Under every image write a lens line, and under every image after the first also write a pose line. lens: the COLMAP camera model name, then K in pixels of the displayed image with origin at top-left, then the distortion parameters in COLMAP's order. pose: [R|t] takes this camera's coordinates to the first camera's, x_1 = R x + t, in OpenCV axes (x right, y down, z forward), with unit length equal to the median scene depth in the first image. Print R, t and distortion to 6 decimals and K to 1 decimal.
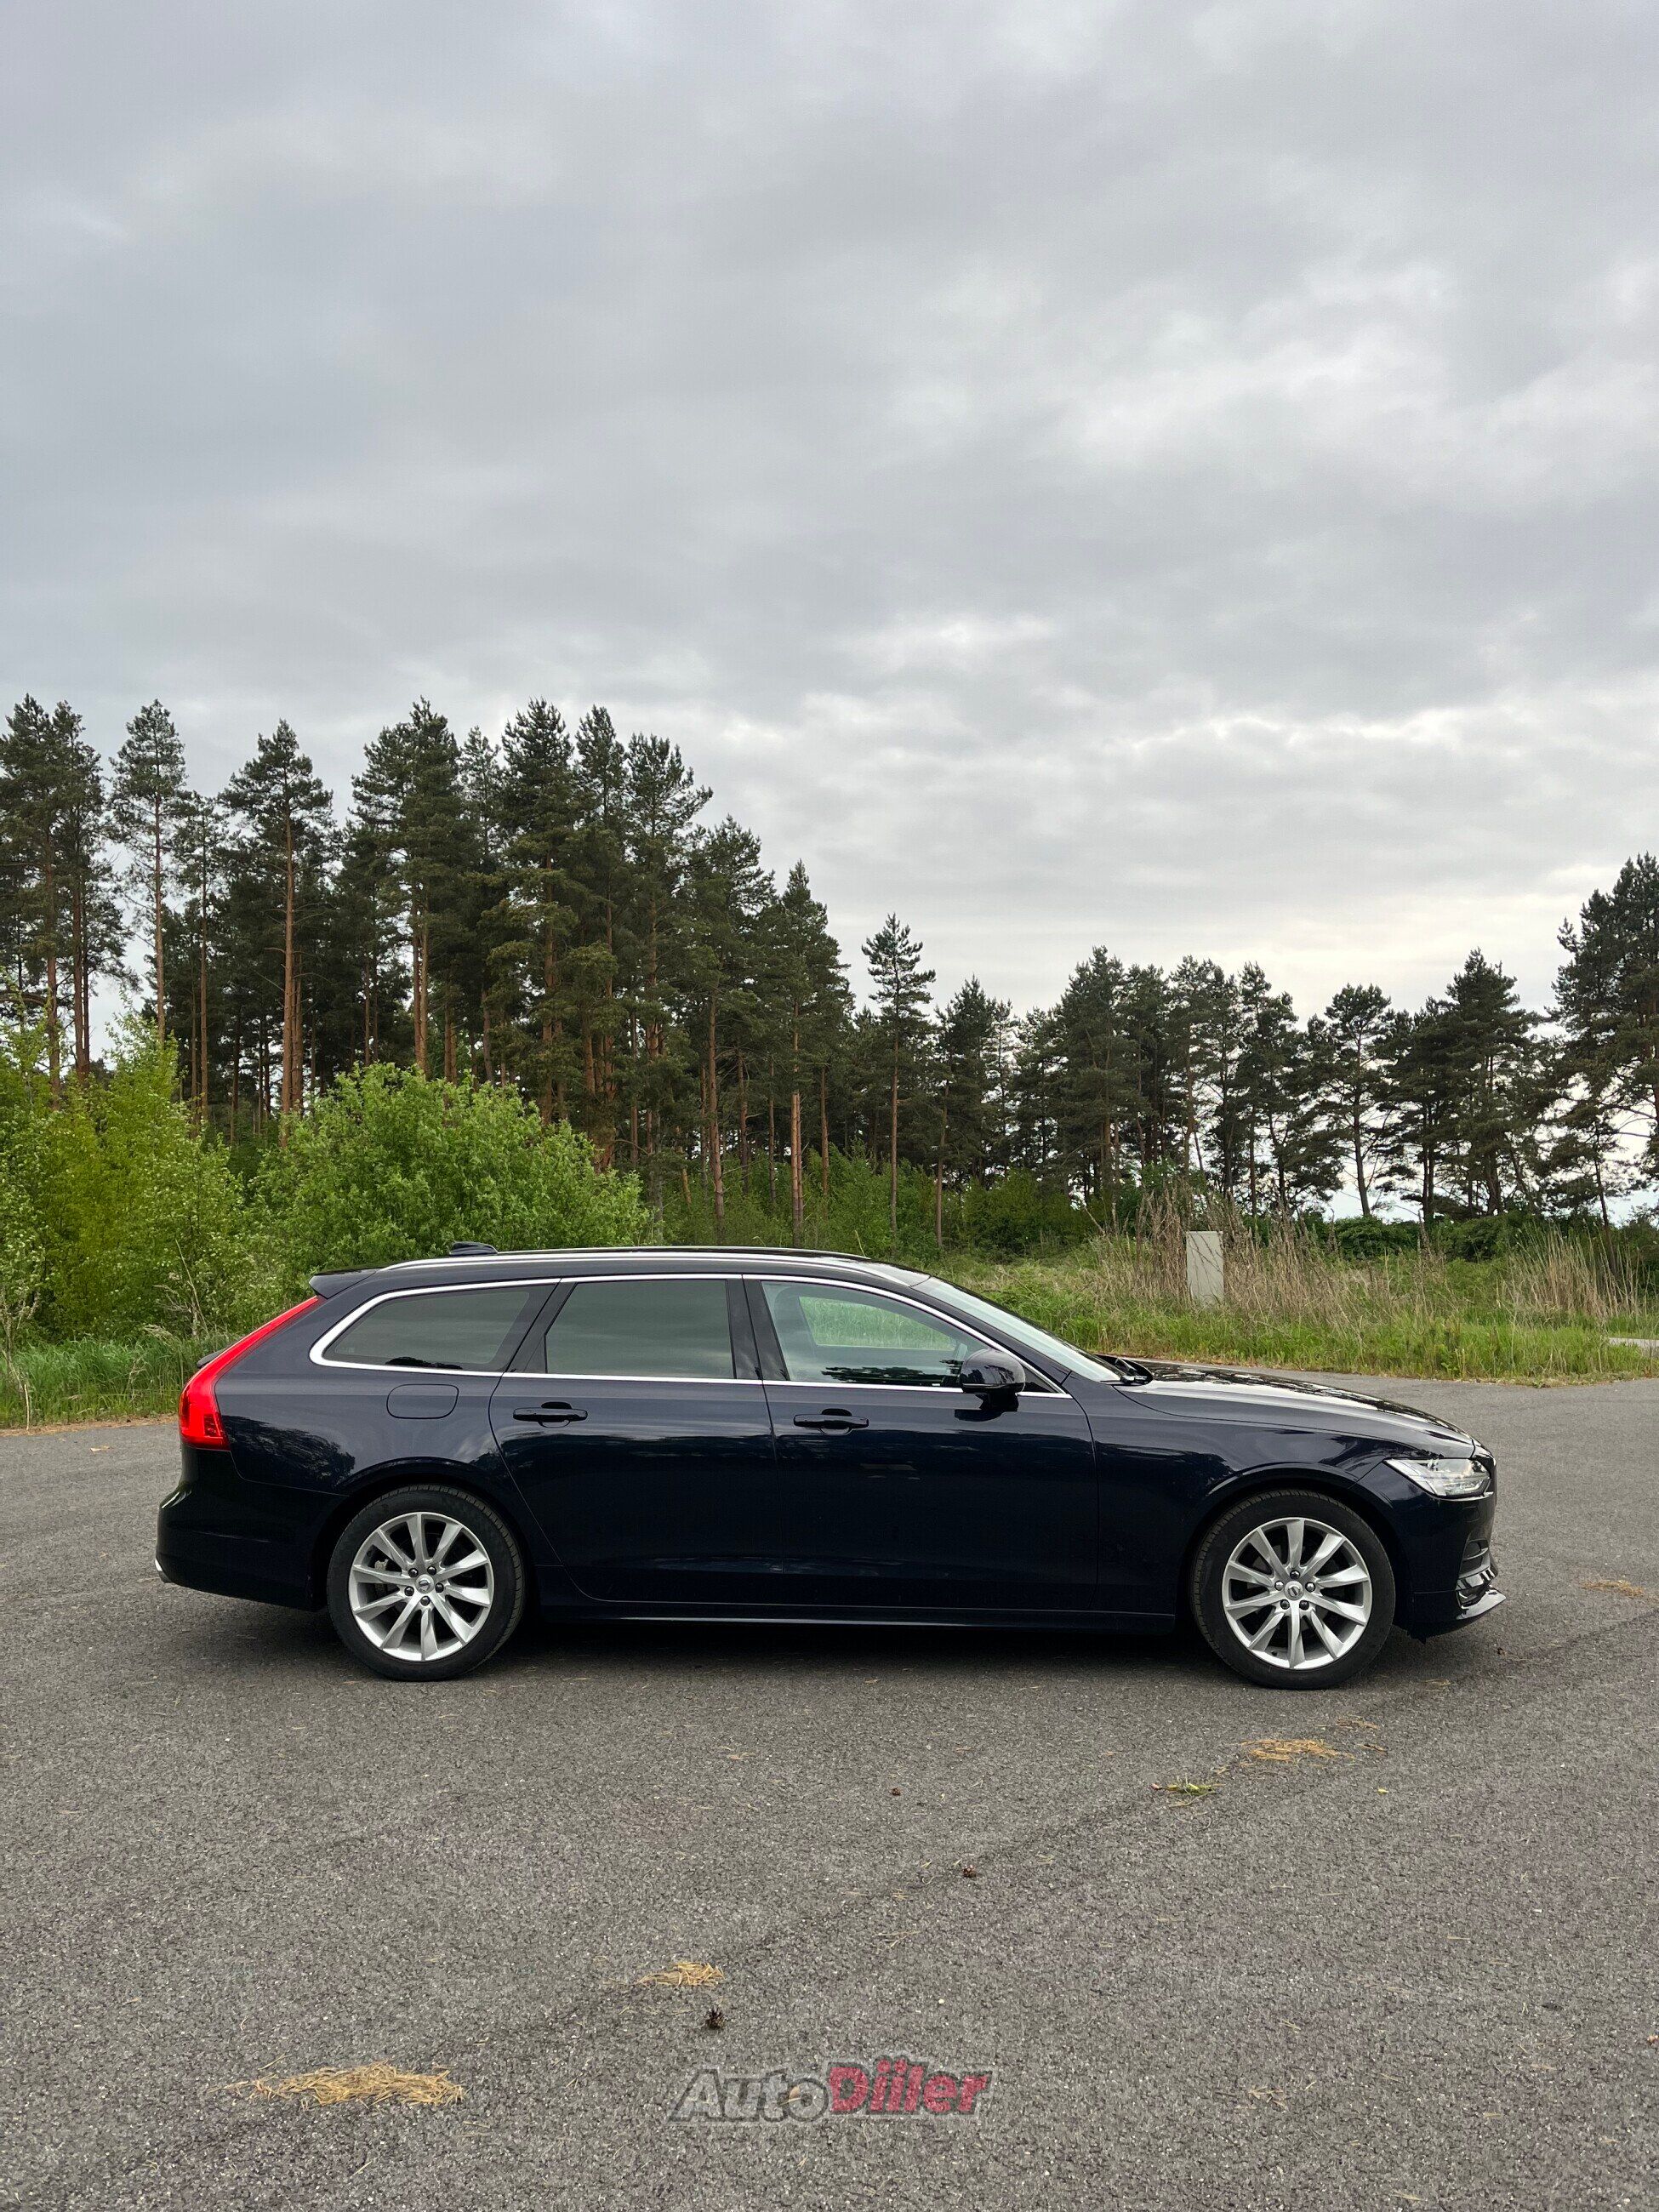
lens RADIAL K [[1684.9, 0, 840.0], [0, 1684.9, 1106.1], [0, 0, 1]] dist [0.006843, 0.001823]
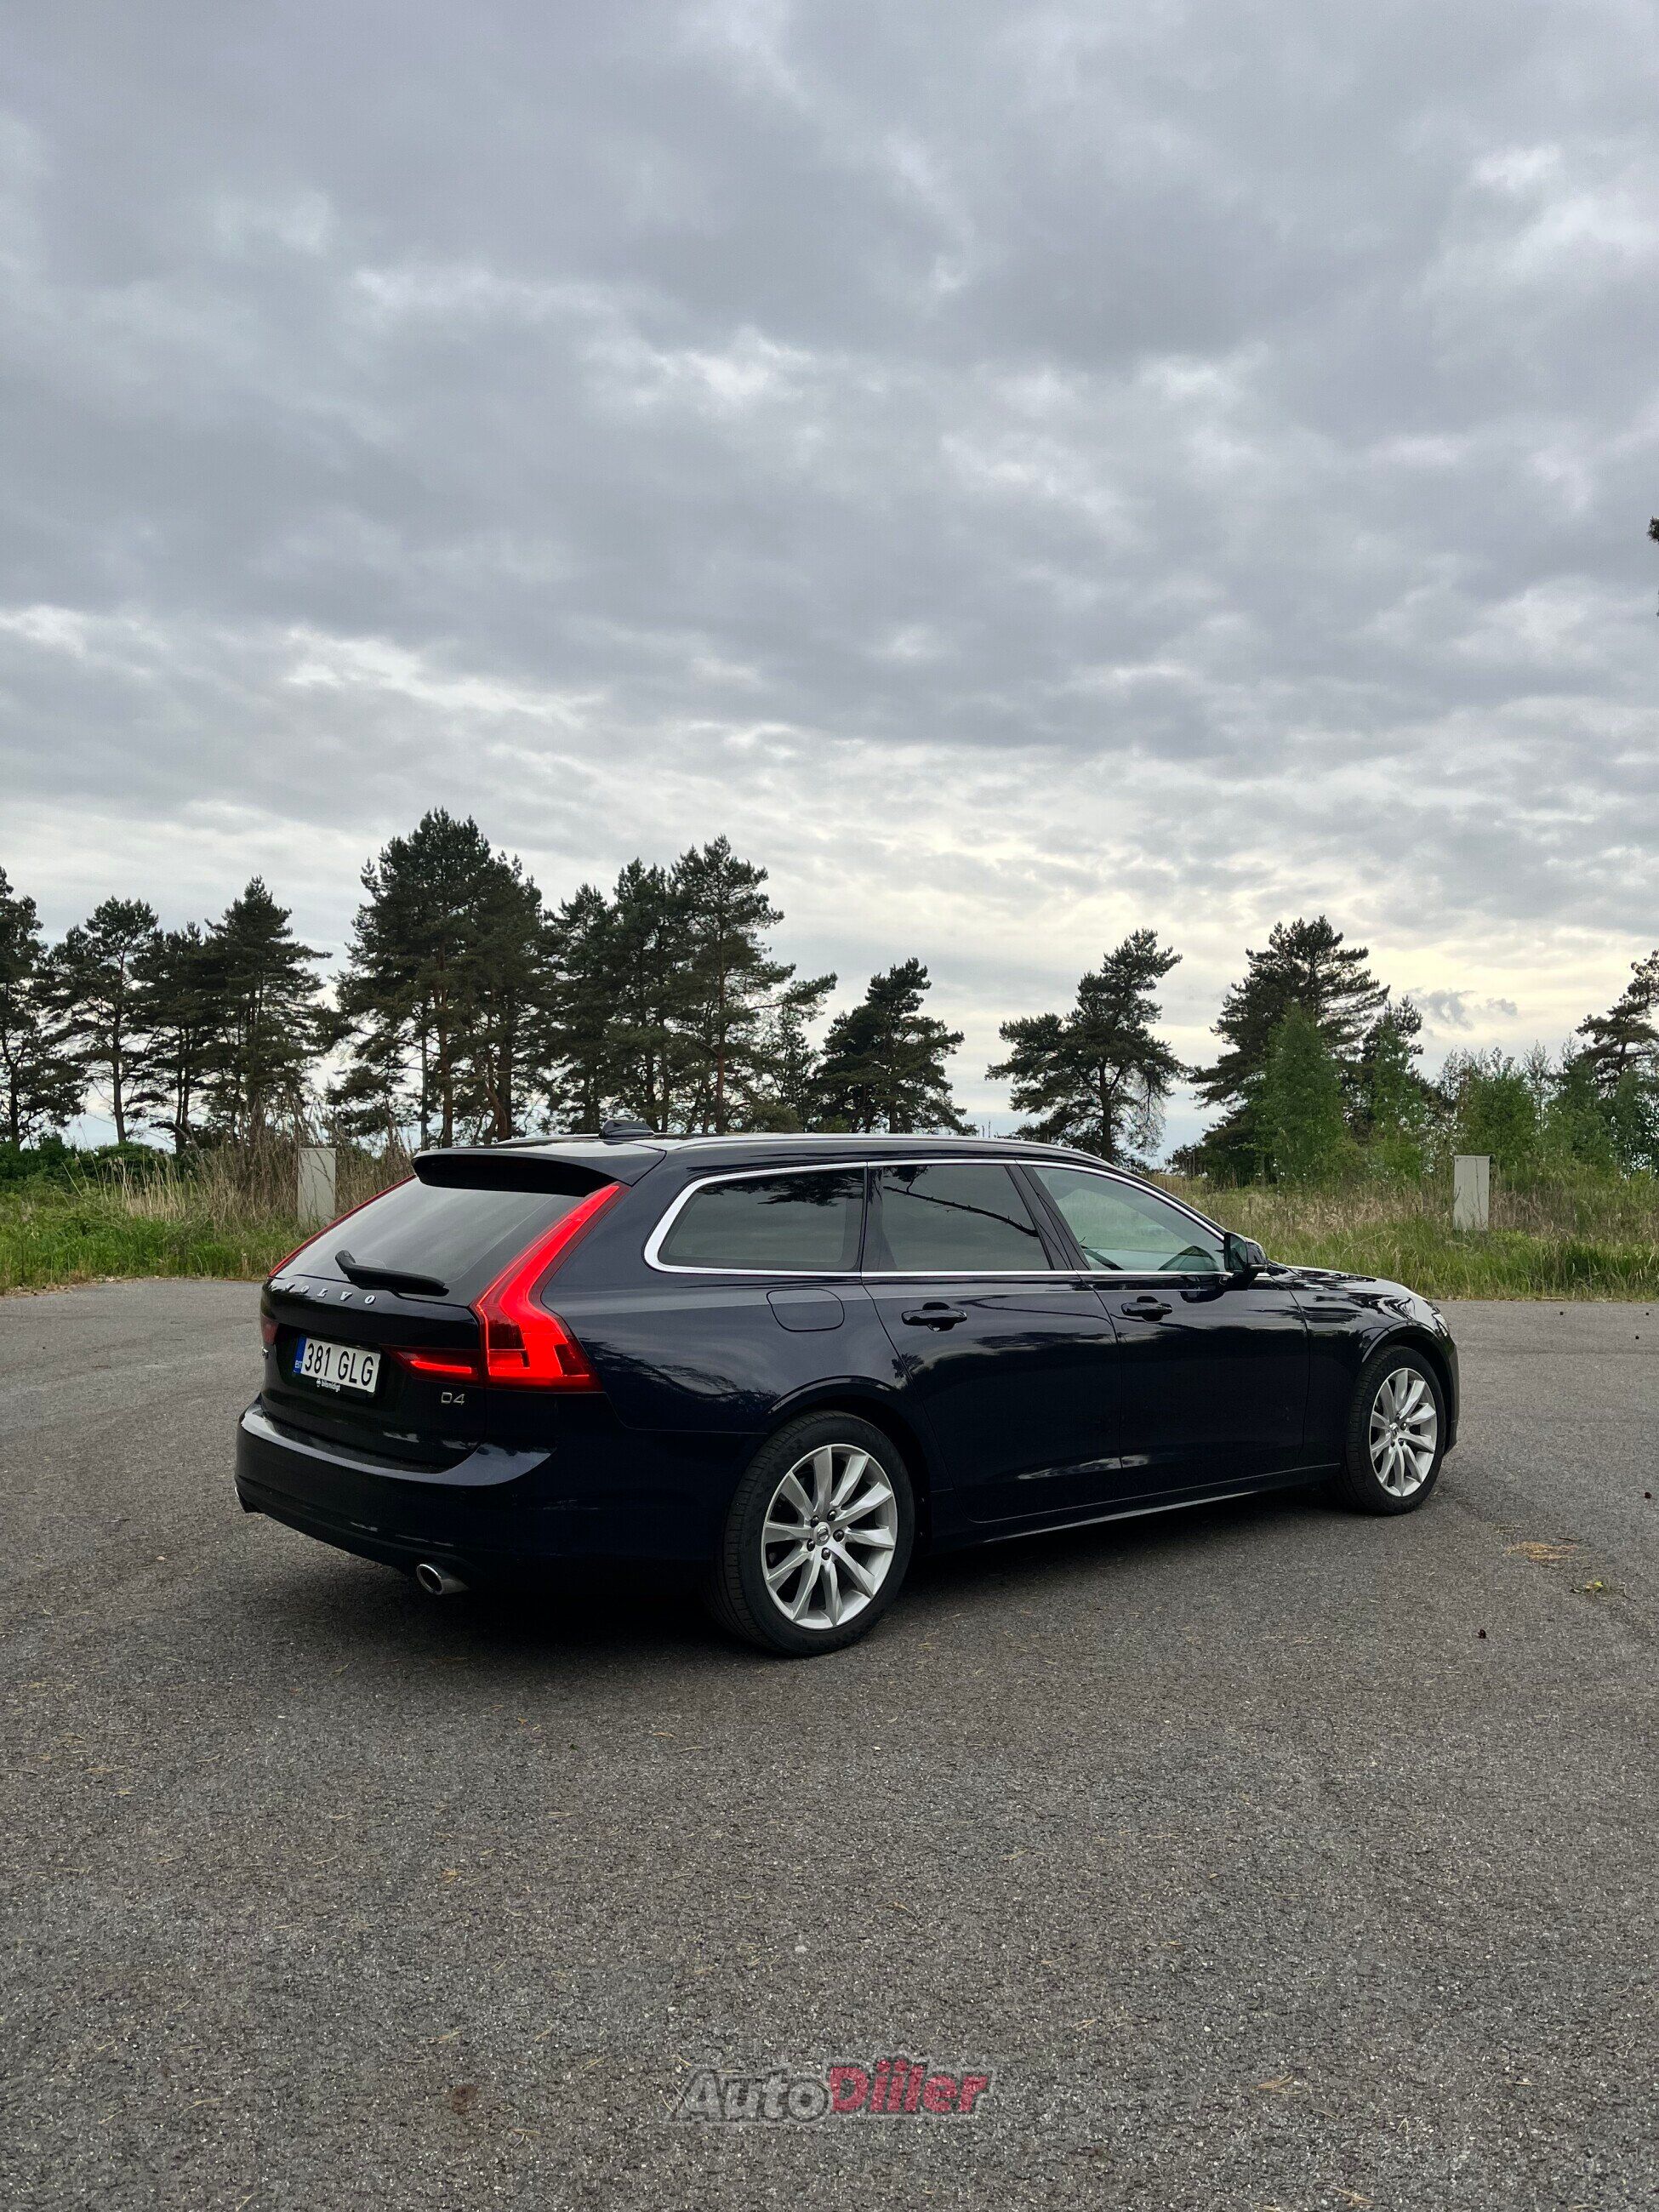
lens RADIAL K [[1684.9, 0, 840.0], [0, 1684.9, 1106.1], [0, 0, 1]] dist [0.006843, 0.001823]
pose [[0.703230, 0.029617, 0.710345, -0.078944], [-0.057411, 0.998235, 0.015215, 0.006599], [-0.708640, -0.051481, 0.703689, 0.042799]]
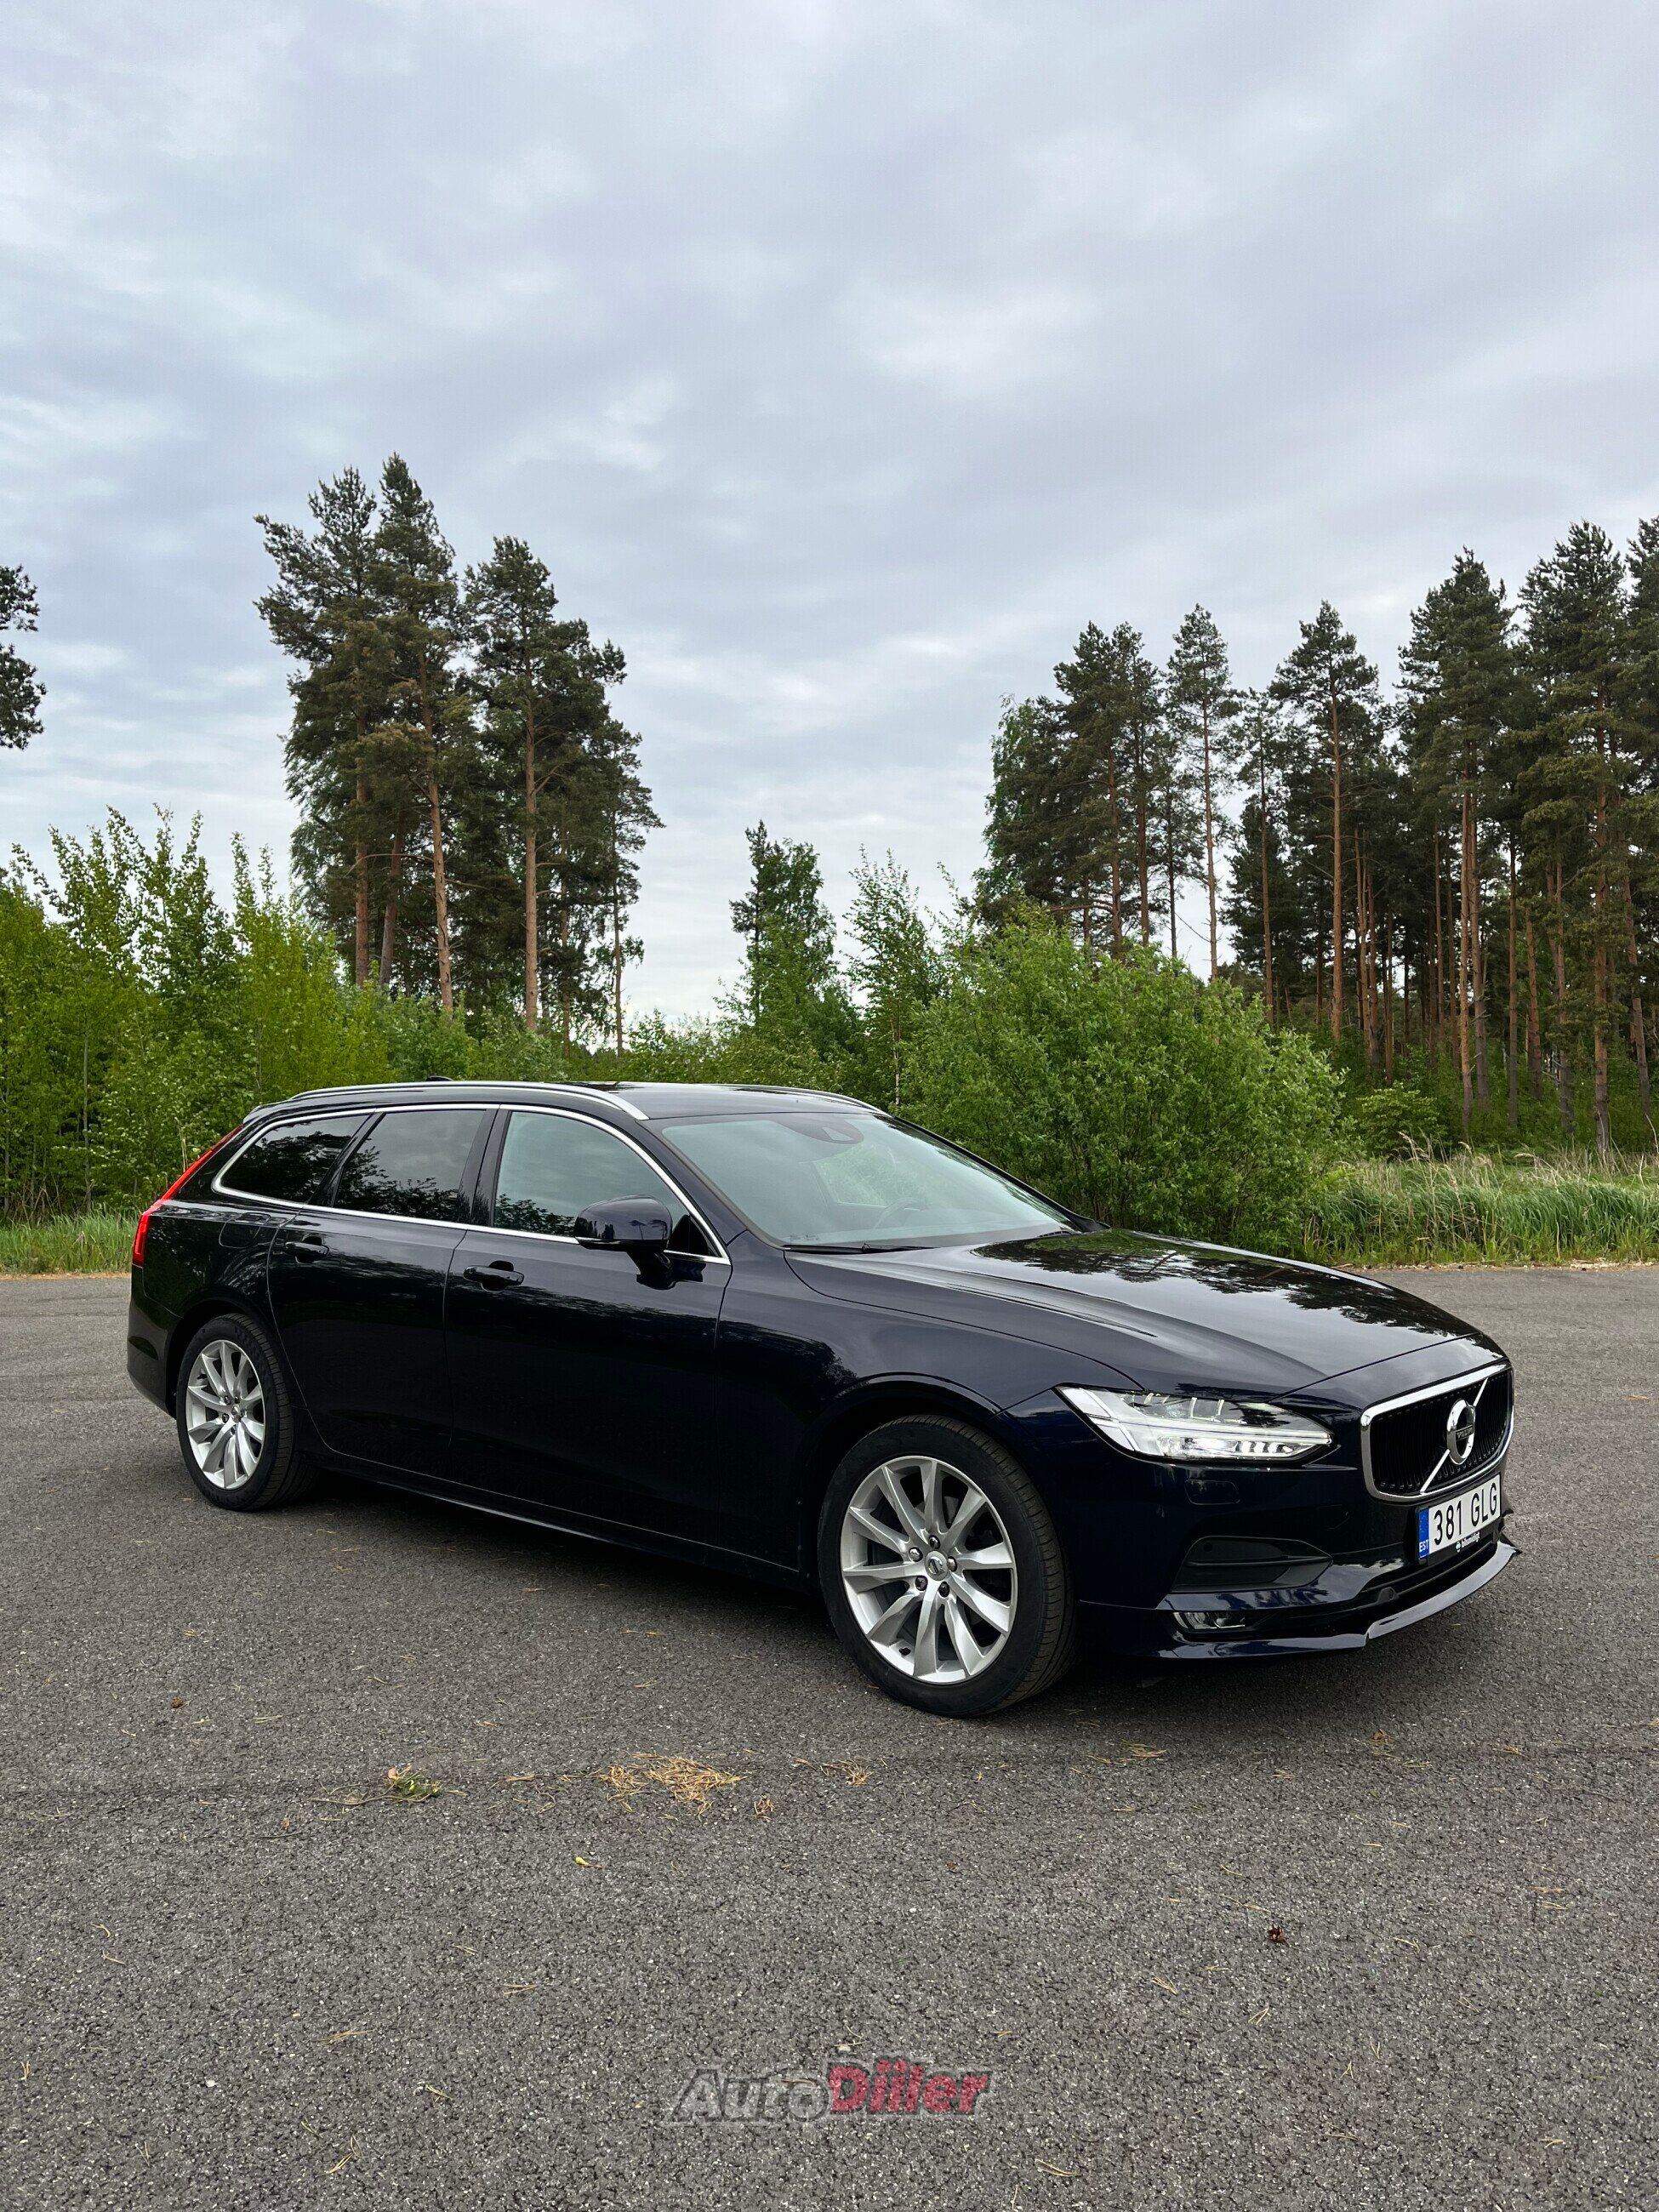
lens RADIAL K [[1684.9, 0, 840.0], [0, 1684.9, 1106.1], [0, 0, 1]] dist [0.006843, 0.001823]
pose [[0.791084, -0.004816, -0.611689, 0.059339], [0.043192, 0.997913, 0.048002, 0.006846], [0.610181, -0.064394, 0.789641, 0.042996]]
